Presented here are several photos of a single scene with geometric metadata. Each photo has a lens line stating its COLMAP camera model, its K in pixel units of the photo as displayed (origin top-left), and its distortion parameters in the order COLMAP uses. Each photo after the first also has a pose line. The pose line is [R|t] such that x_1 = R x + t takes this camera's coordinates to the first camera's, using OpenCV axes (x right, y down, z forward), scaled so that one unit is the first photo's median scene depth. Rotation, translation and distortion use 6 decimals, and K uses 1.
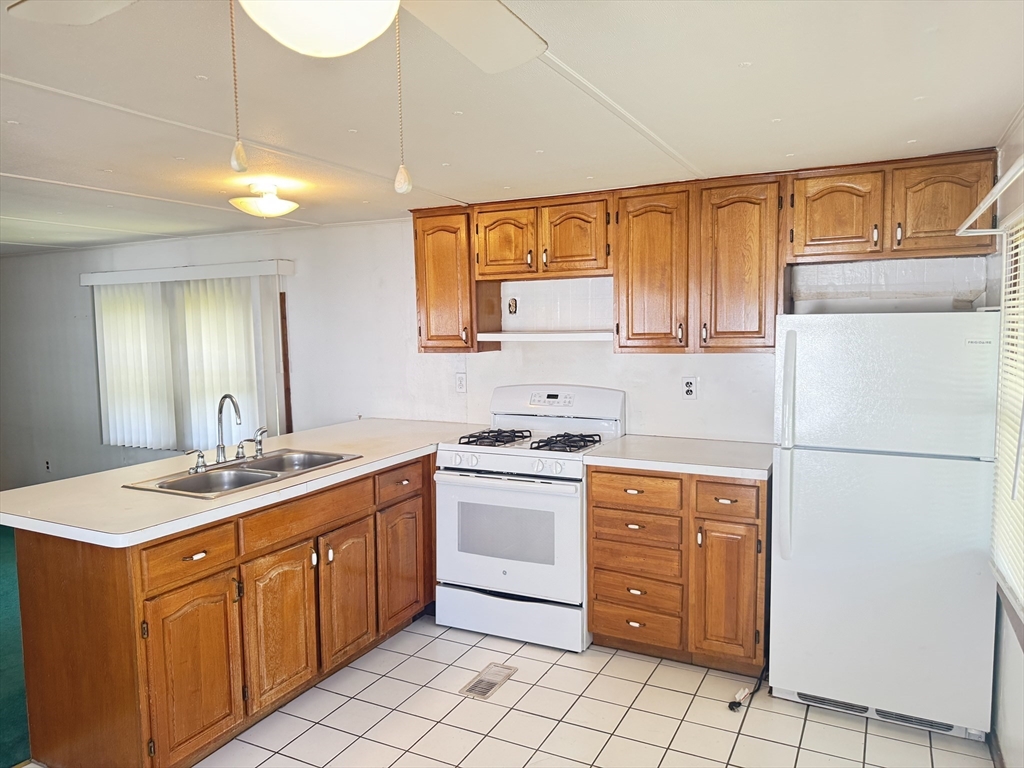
lens RADIAL K [[738.6, 0, 512.0], [0, 738.6, 384.0], [0, 0, 1]] dist [0.086255, -0.097220]
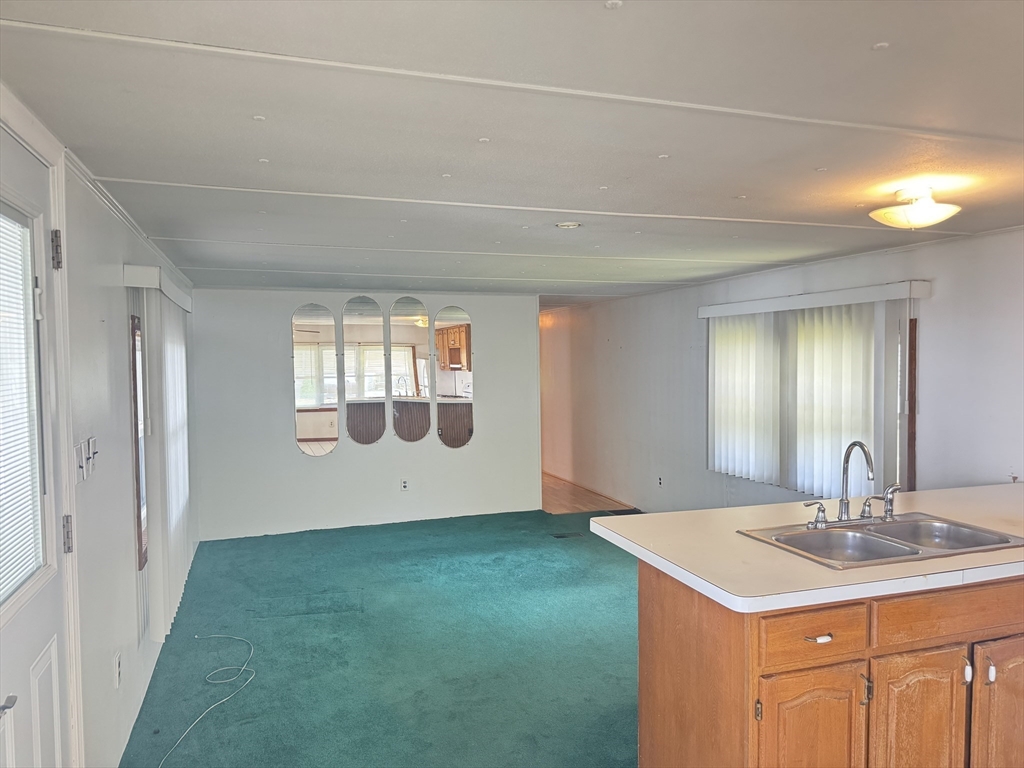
lens RADIAL K [[738.6, 0, 512.0], [0, 738.6, 384.0], [0, 0, 1]] dist [0.086255, -0.097220]
pose [[0.728117, 0.039973, -0.684286, -0.095445], [-0.066782, 0.997686, -0.012779, -0.014200], [0.682192, 0.055003, 0.729102, 0.125200]]
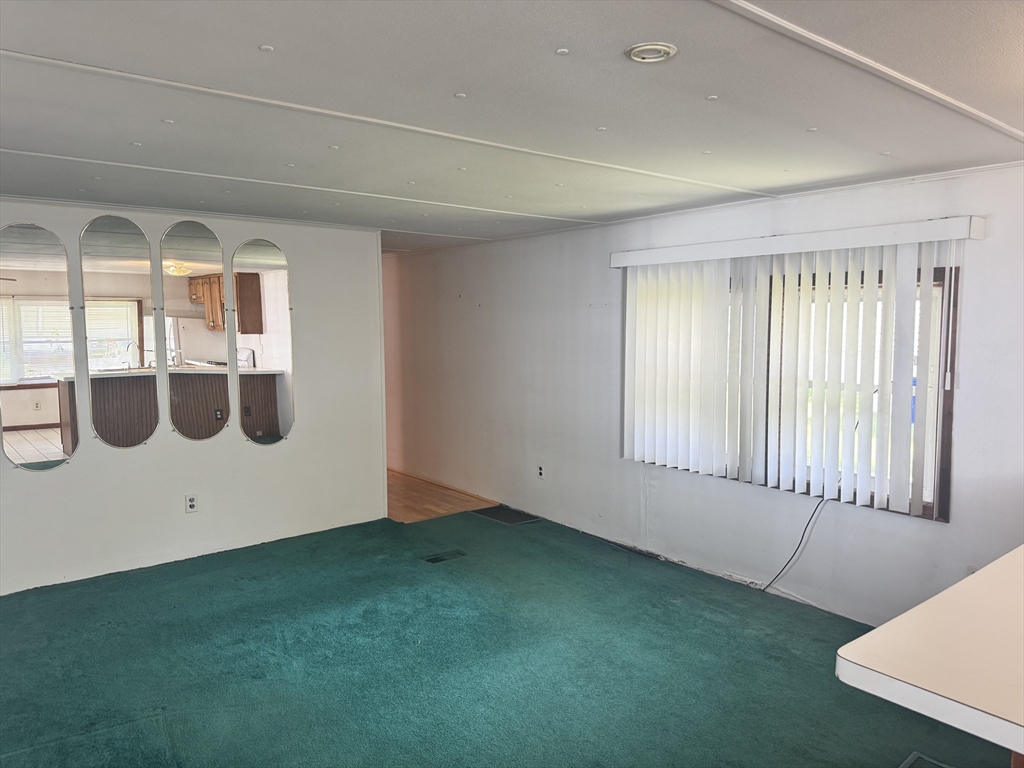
lens RADIAL K [[738.6, 0, 512.0], [0, 738.6, 384.0], [0, 0, 1]] dist [0.086255, -0.097220]
pose [[0.918734, 0.053743, -0.391203, -0.754876], [-0.048892, 0.998554, 0.022359, -0.030757], [0.391839, -0.001416, 0.920033, 0.444585]]
